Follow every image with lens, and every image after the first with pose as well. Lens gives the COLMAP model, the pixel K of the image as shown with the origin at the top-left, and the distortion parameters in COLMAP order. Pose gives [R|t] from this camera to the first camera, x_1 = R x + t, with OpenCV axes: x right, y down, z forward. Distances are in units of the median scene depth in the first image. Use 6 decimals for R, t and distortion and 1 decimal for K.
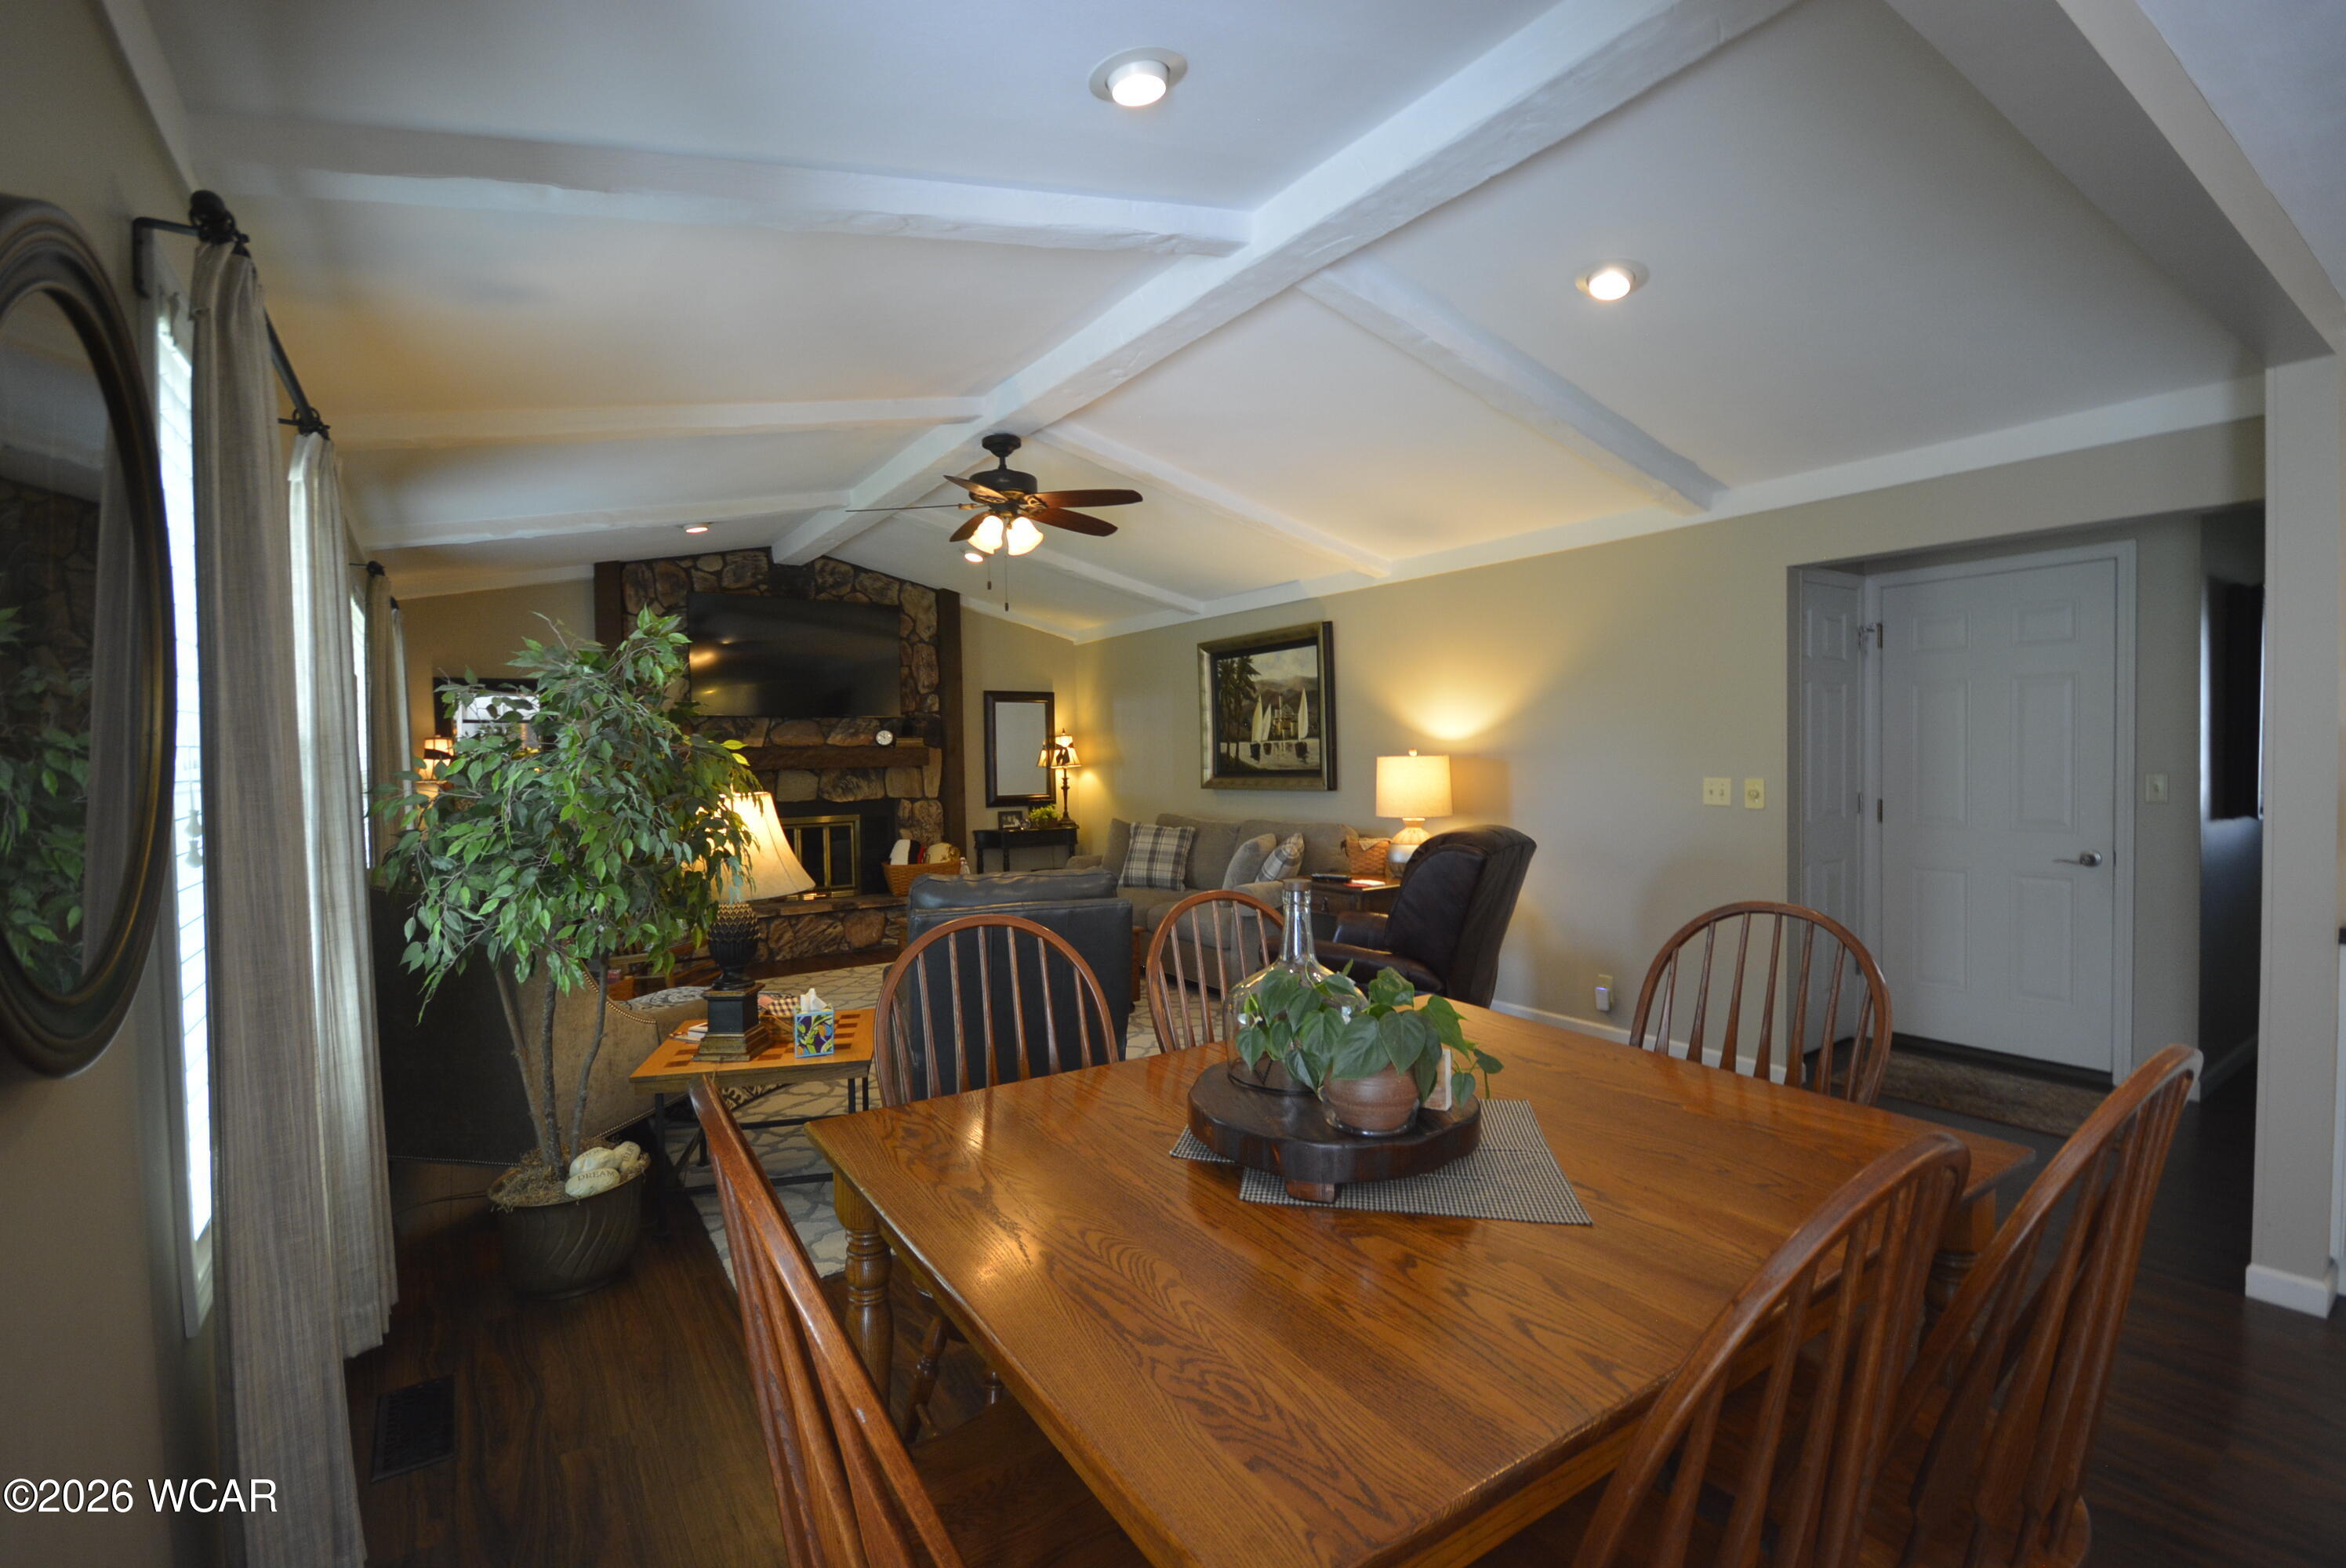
lens RADIAL K [[1039.3, 0, 1172.9], [0, 1039.3, 786.8], [0, 0, 1]] dist [-0.016255, -0.000651]
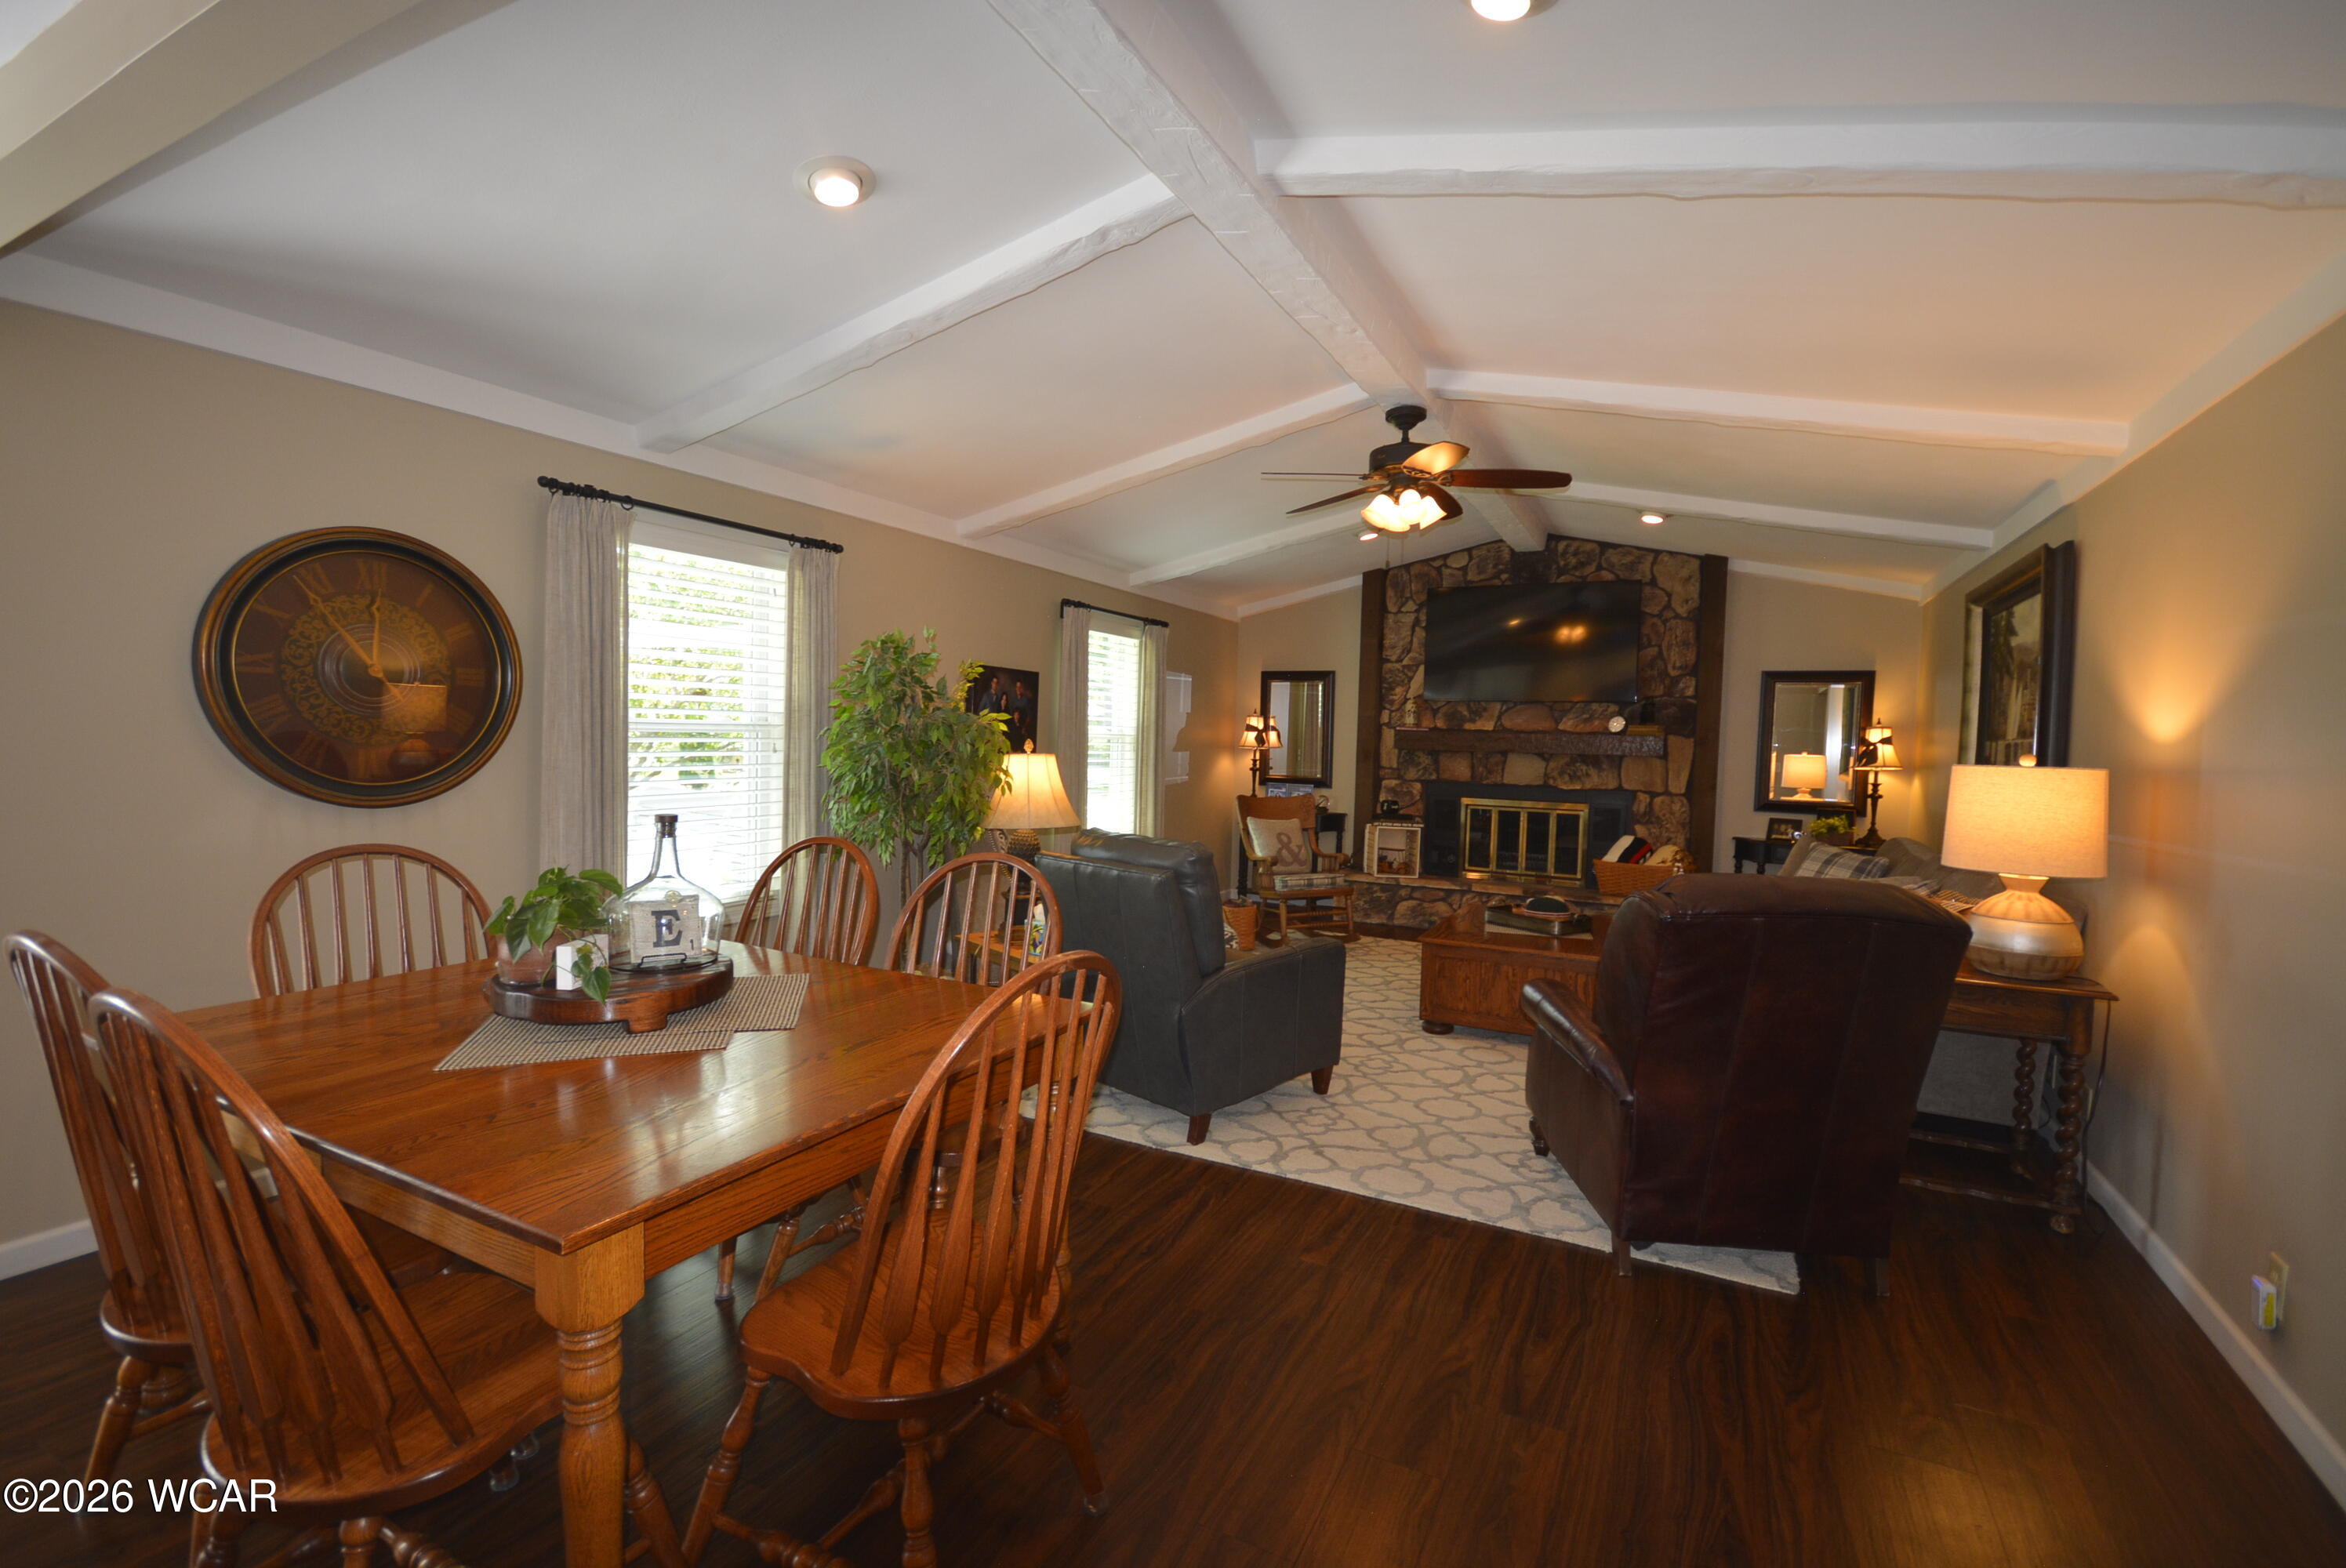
lens RADIAL K [[1039.3, 0, 1163.1], [0, 1039.3, 781.6], [0, 0, 1]] dist [-0.016255, -0.000651]
pose [[0.456855, 0.068388, -0.886909, 0.363870], [-0.064235, 0.996974, 0.043787, -0.010610], [0.887219, 0.036966, 0.459865, 0.214667]]
